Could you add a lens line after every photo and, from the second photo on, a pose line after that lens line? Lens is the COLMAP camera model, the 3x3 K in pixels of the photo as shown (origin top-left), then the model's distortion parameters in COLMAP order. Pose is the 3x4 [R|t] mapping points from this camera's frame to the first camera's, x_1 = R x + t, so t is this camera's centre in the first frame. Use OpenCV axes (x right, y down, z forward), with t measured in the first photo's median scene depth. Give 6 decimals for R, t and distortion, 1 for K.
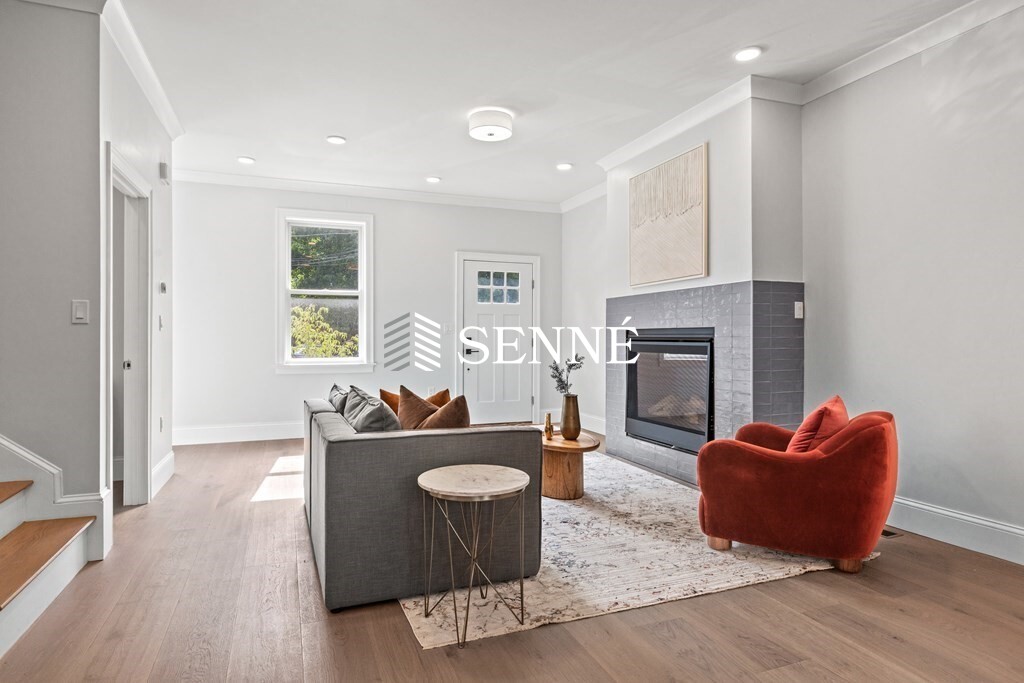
lens RADIAL K [[572.8, 0, 506.0], [0, 572.8, 339.4], [0, 0, 1]] dist [-0.007271, -0.001617]
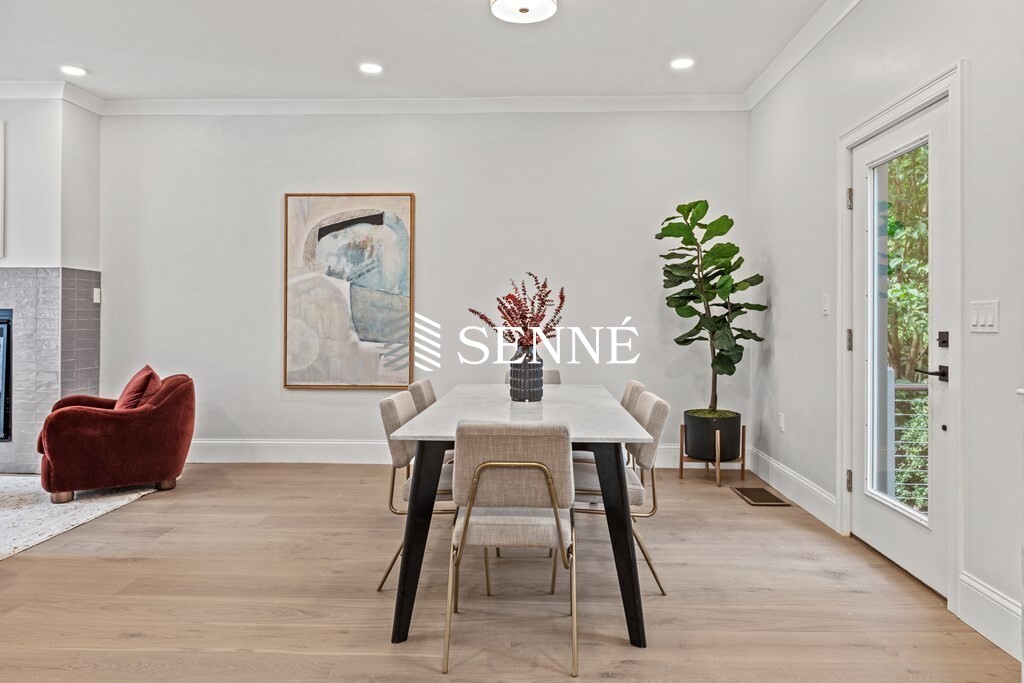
lens RADIAL K [[700.2, 0, 510.7], [0, 700.2, 315.3], [0, 0, 1]] dist [0.003862, 0.001177]
pose [[0.389209, 0.011364, 0.921079, -0.465293], [-0.003958, 0.999935, -0.010665, -0.000582], [-0.921141, 0.000506, 0.389229, -0.308657]]
